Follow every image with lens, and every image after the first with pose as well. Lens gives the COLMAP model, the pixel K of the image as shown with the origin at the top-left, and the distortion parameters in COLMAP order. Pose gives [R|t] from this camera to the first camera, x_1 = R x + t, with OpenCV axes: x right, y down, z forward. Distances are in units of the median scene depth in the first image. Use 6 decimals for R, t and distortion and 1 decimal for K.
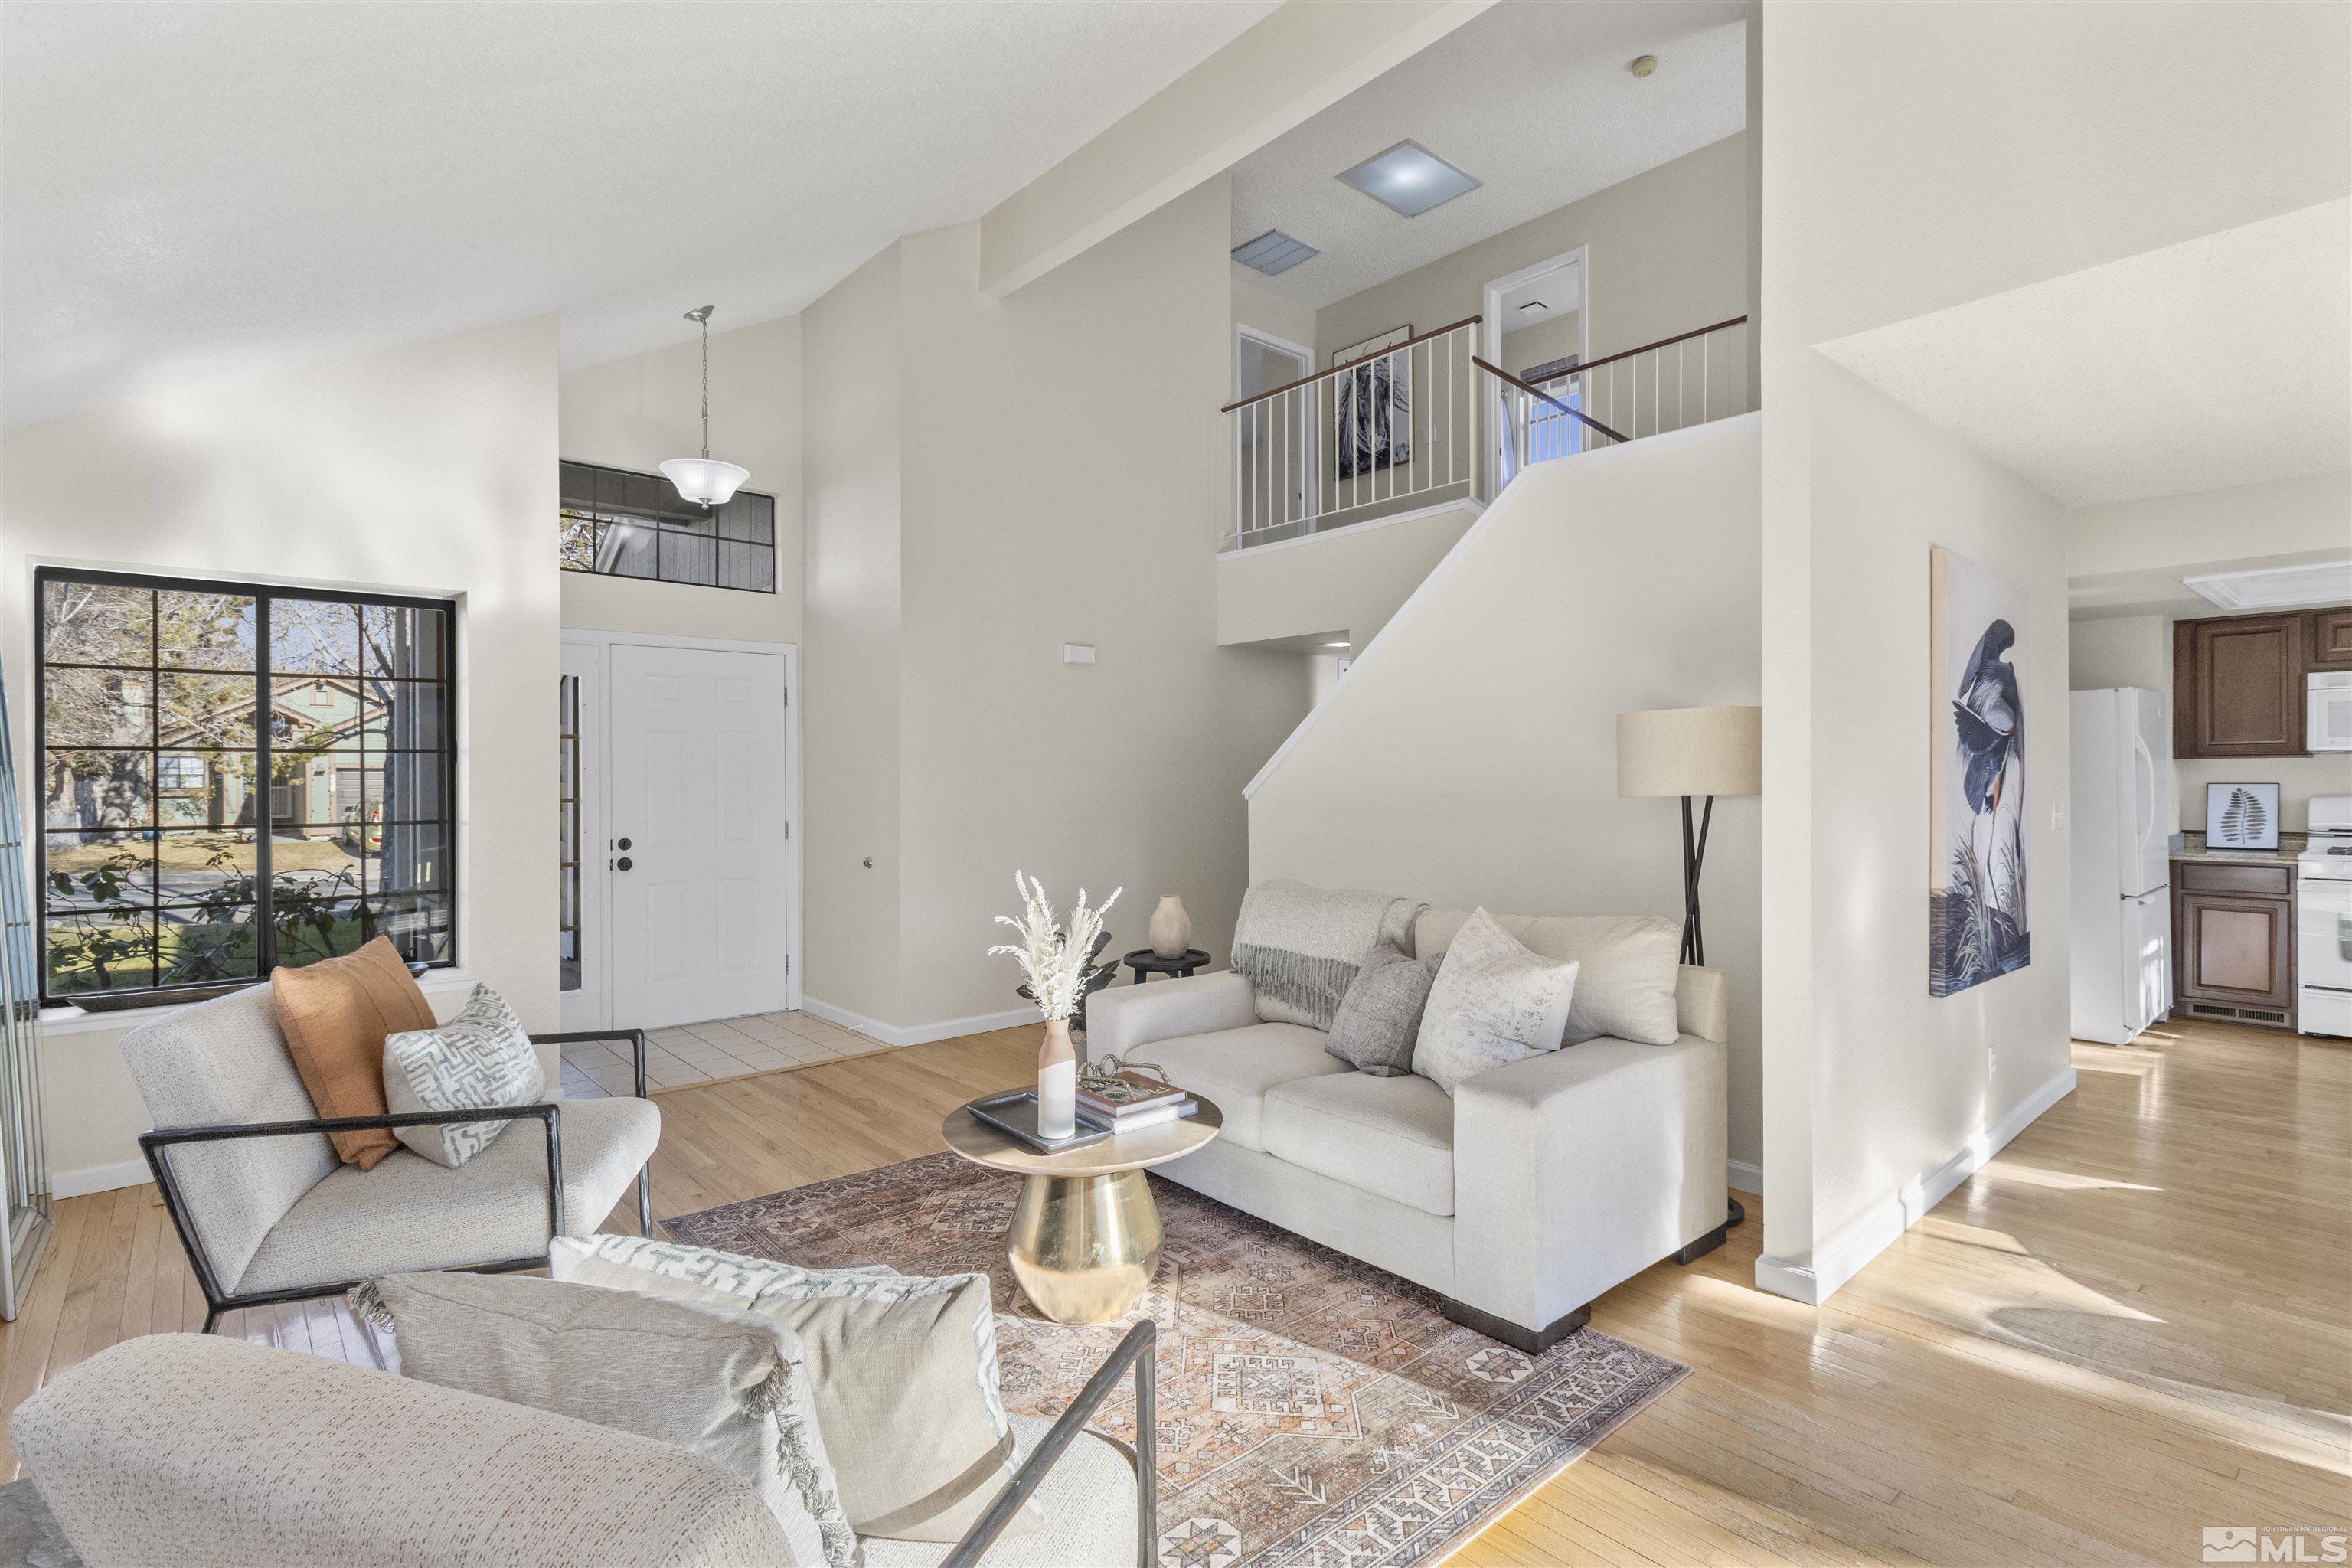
lens RADIAL K [[1112.0, 0, 1204.7], [0, 1112.0, 771.4], [0, 0, 1]] dist [0.007952, -0.000275]
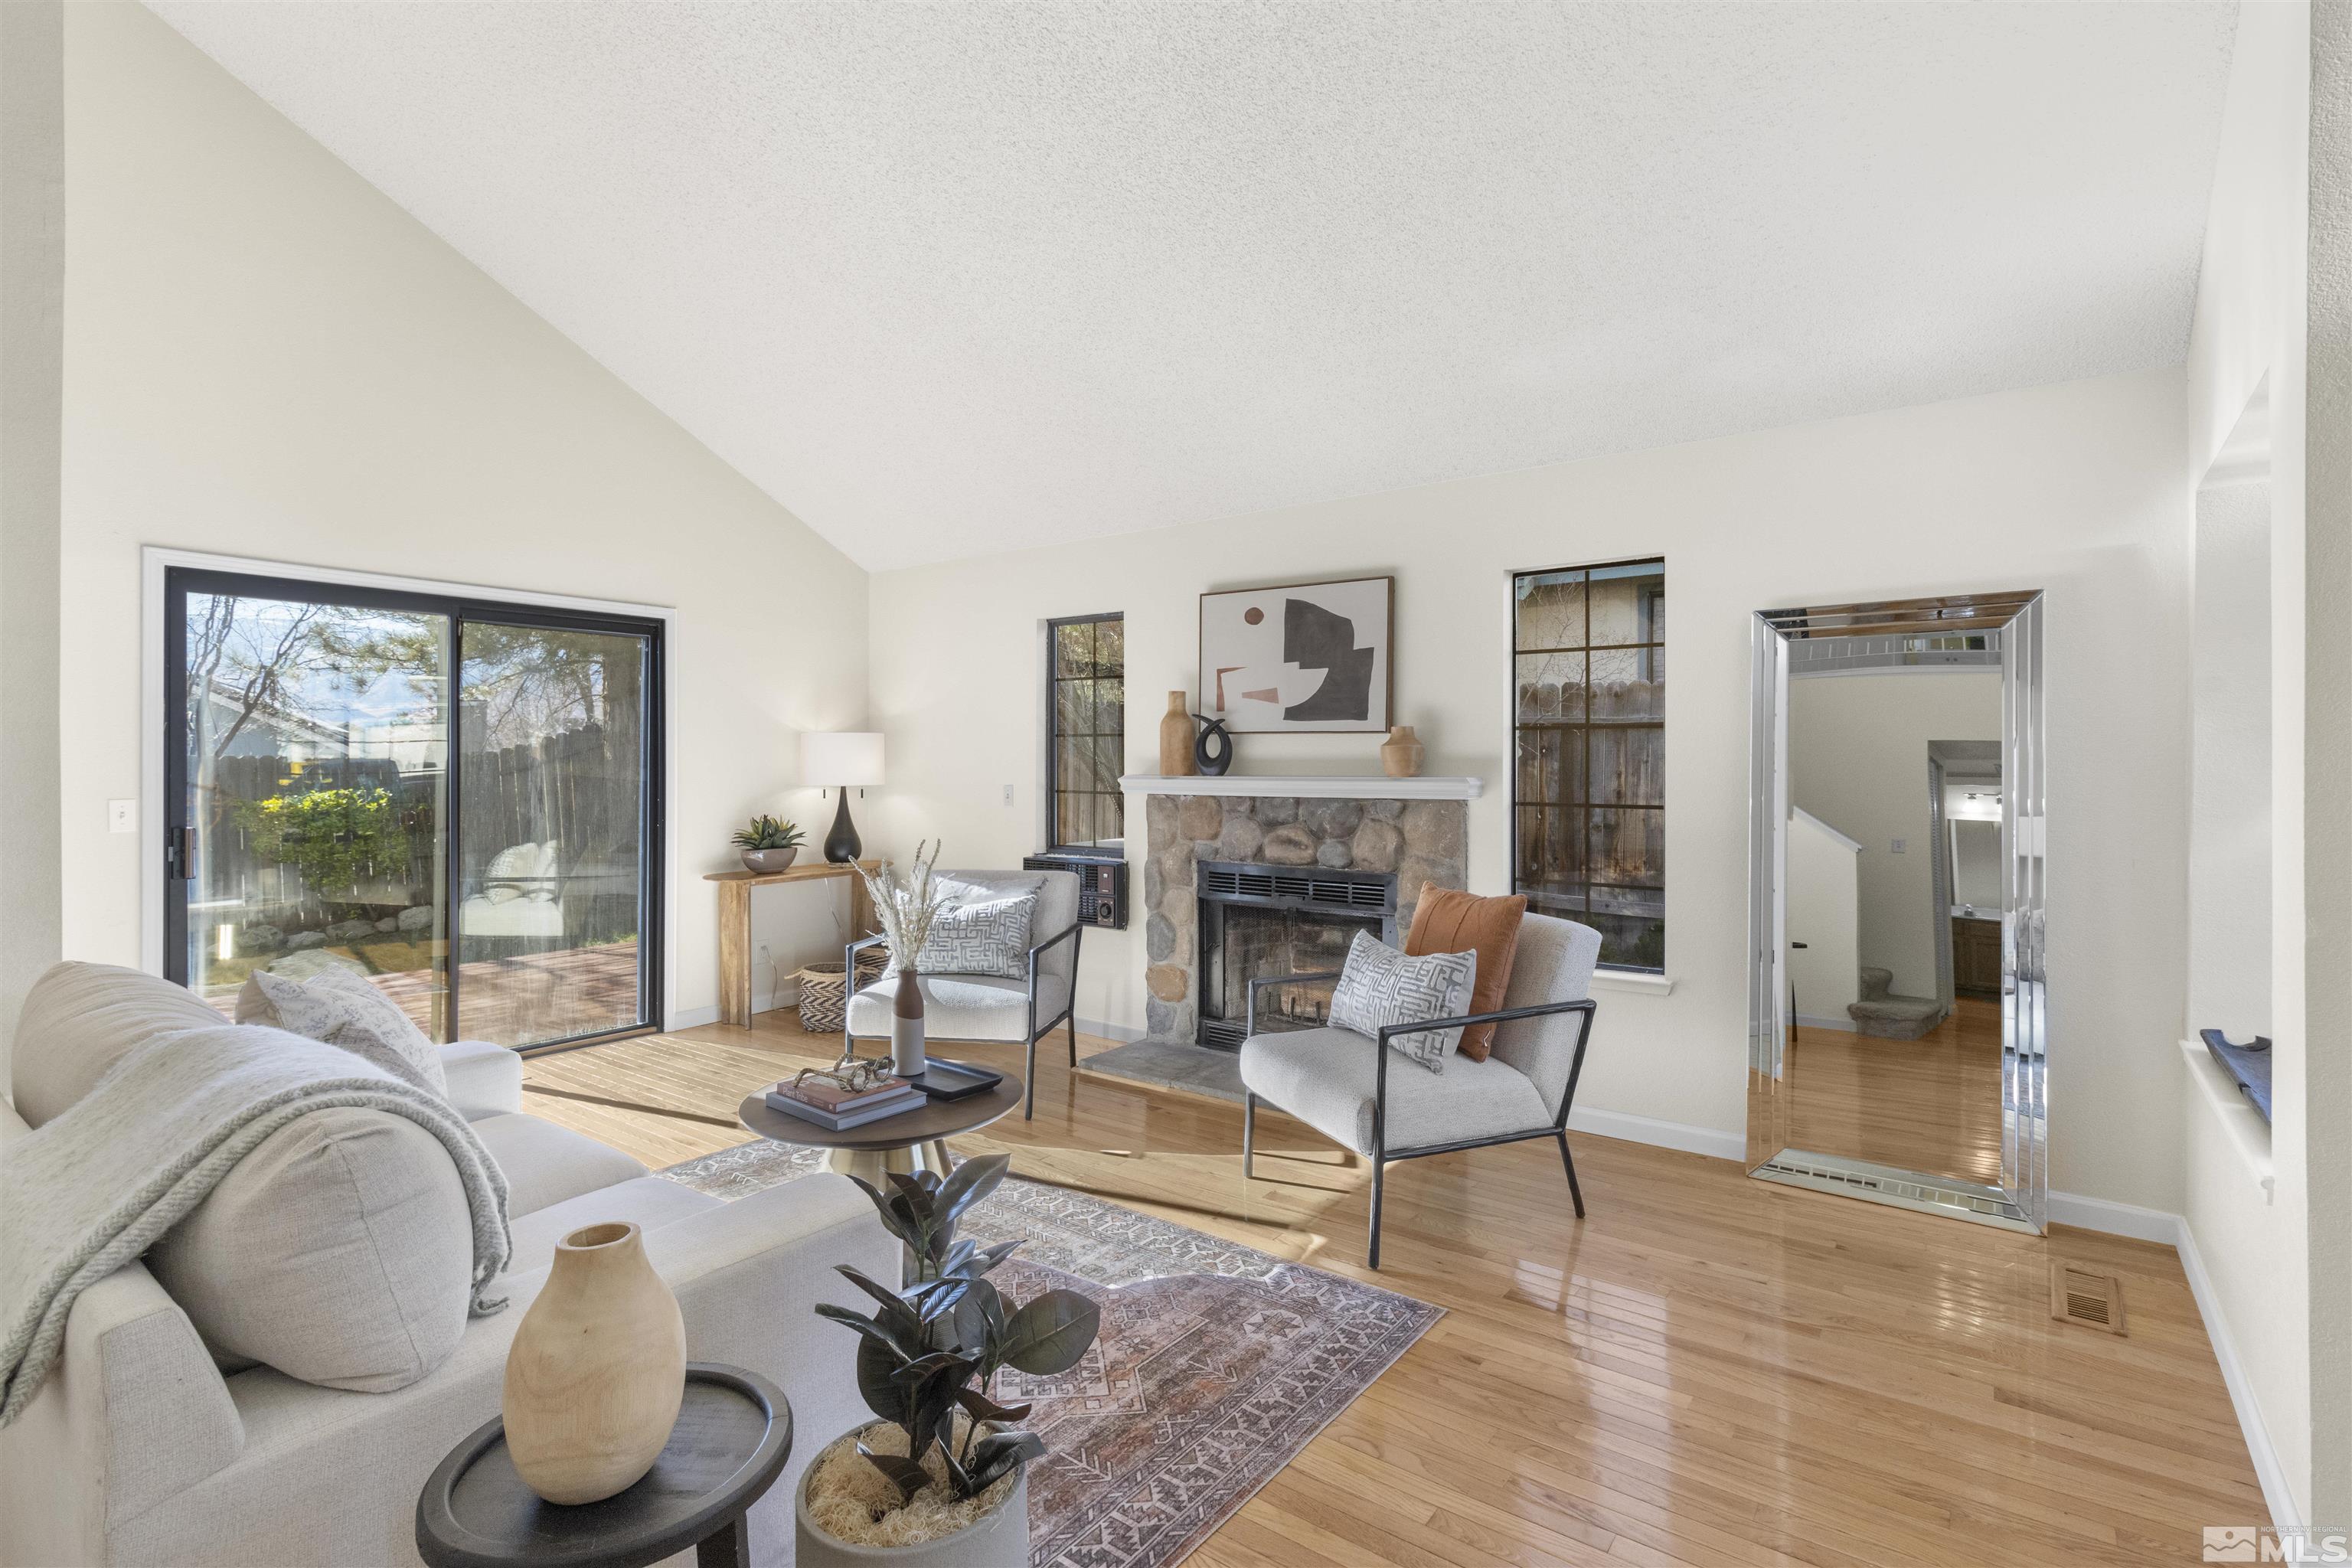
lens RADIAL K [[1086.6, 0, 1194.2], [0, 1086.6, 770.0], [0, 0, 1]] dist [0.003437, 0.000204]
pose [[-0.979016, 0.007106, -0.203660, -0.093490], [0.004960, 0.999927, 0.011043, 0.002251], [0.203724, 0.009801, -0.978979, 1.027751]]
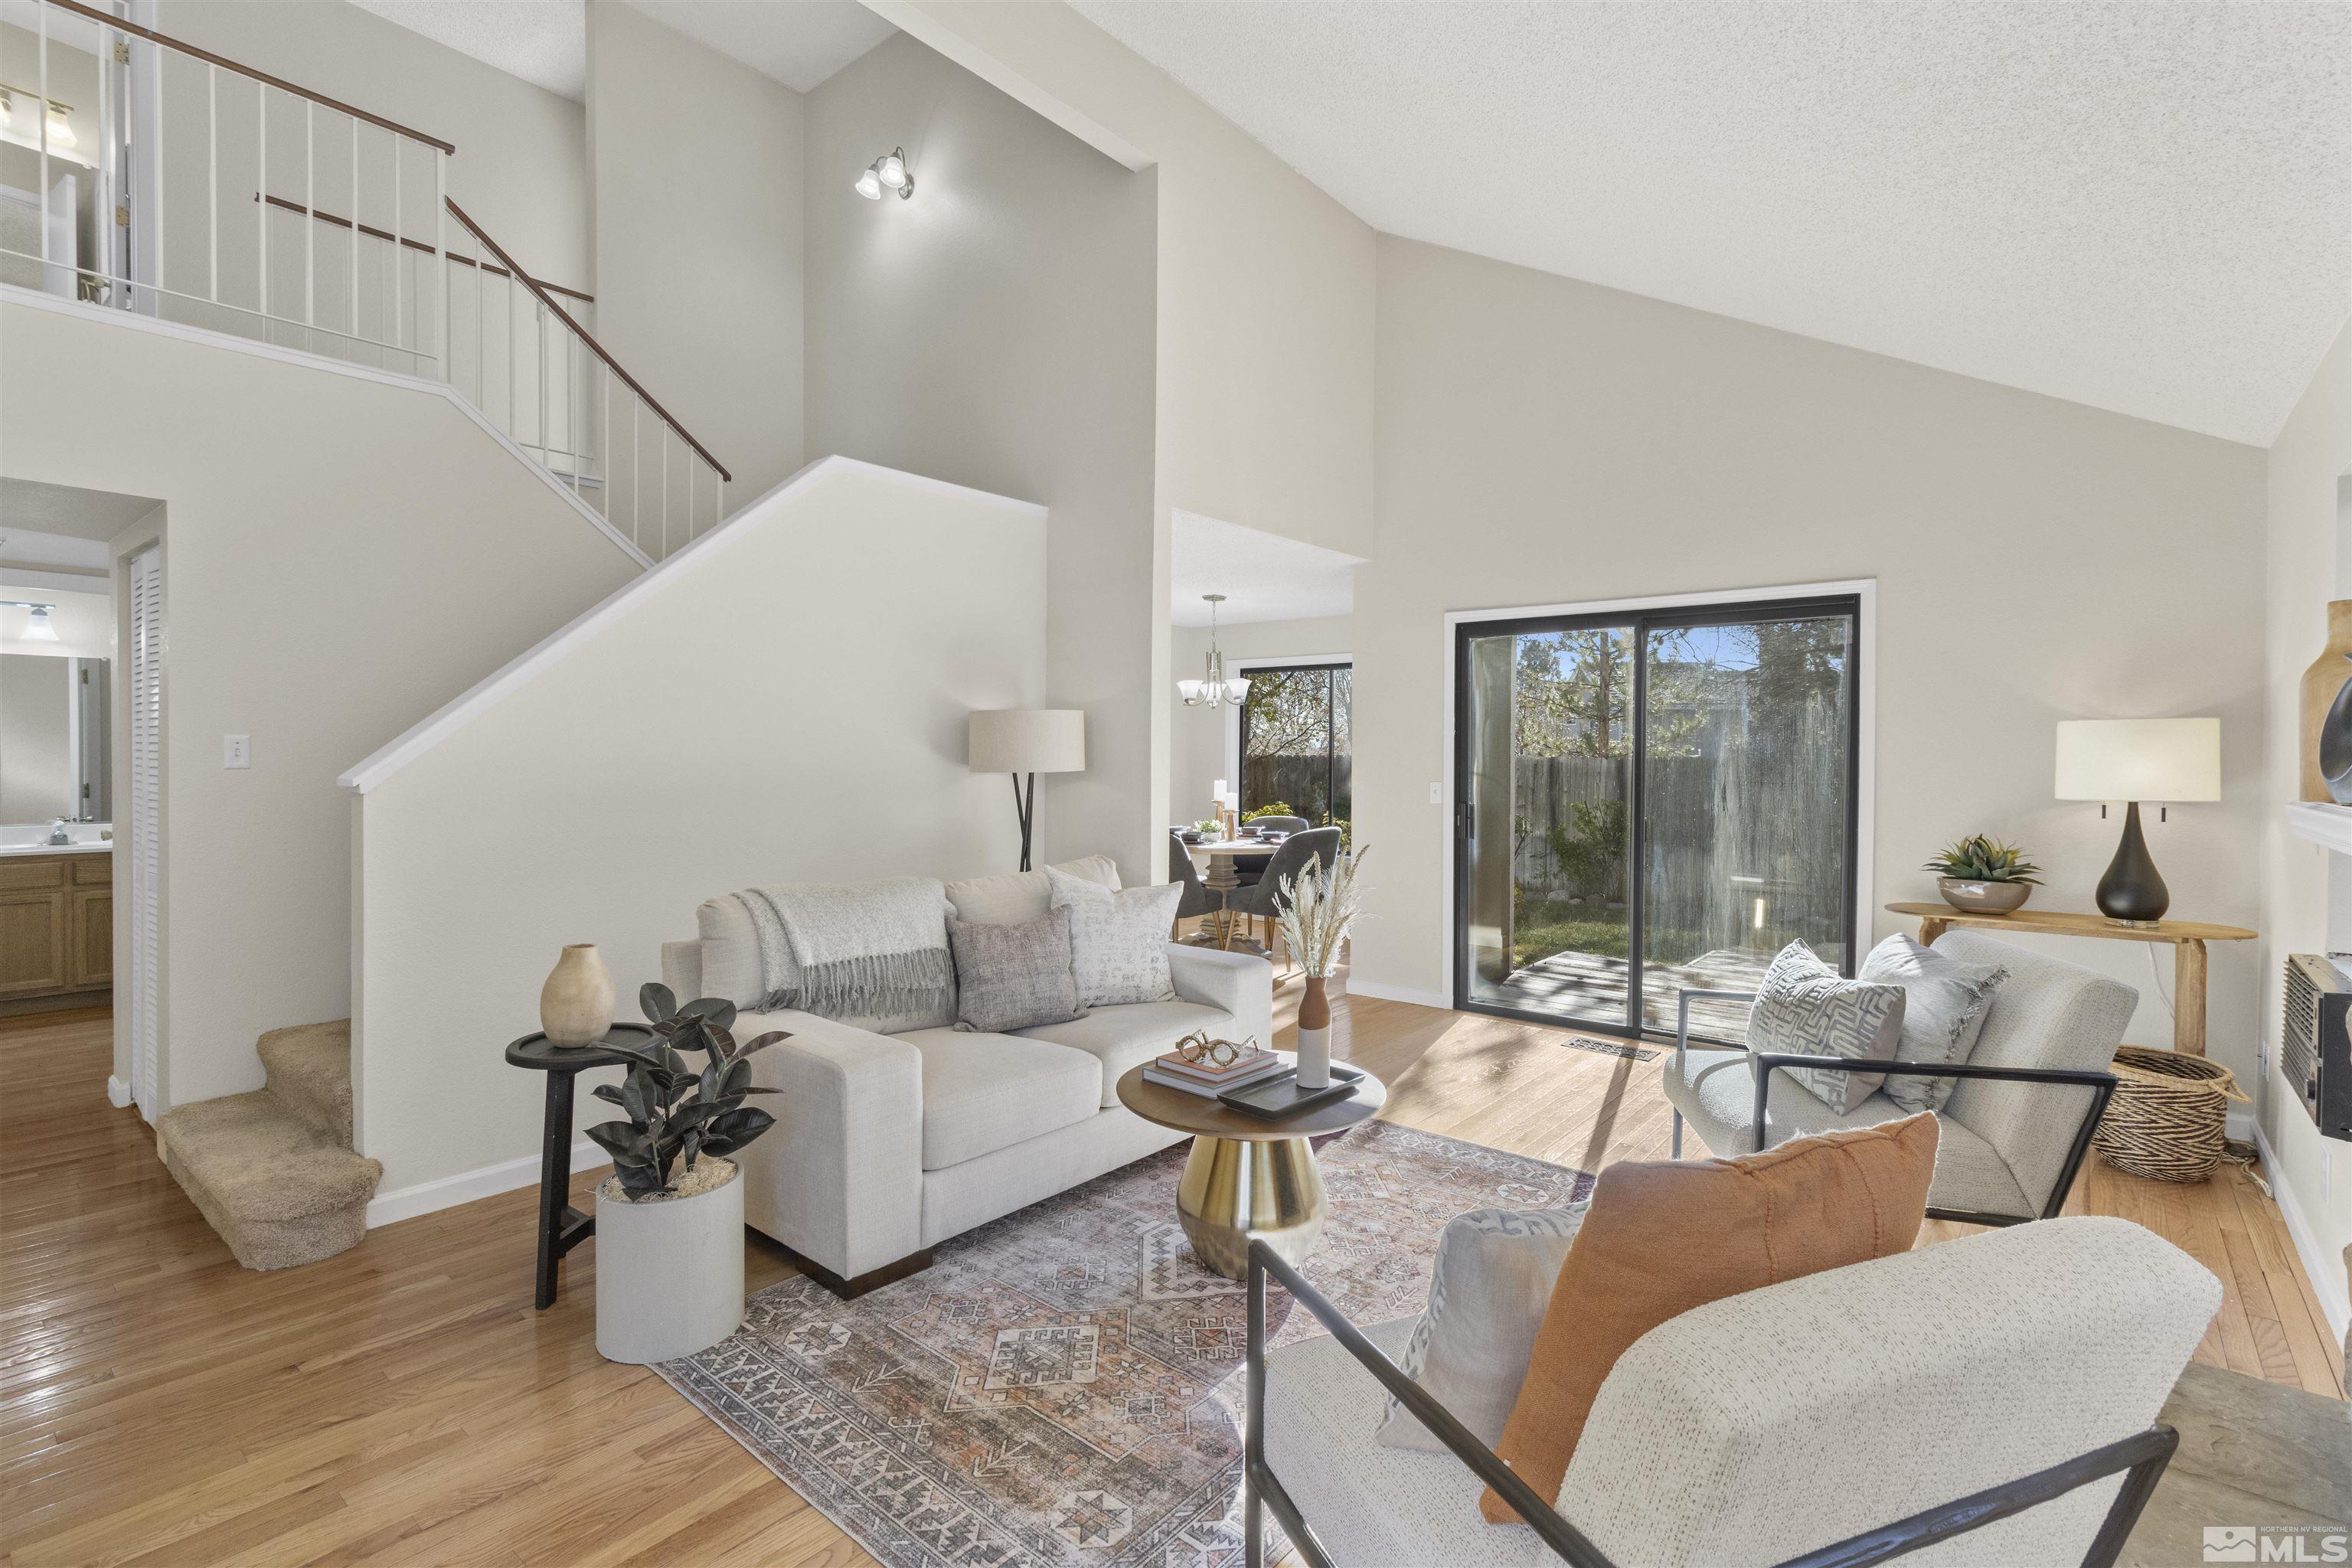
lens RADIAL K [[1086.6, 0, 1194.2], [0, 1086.6, 770.0], [0, 0, 1]] dist [0.003437, 0.000204]
pose [[-0.158294, -0.007990, 0.987360, -0.550522], [-0.006944, 0.999952, 0.006978, 0.008043], [-0.987368, -0.005752, -0.158342, 0.613630]]
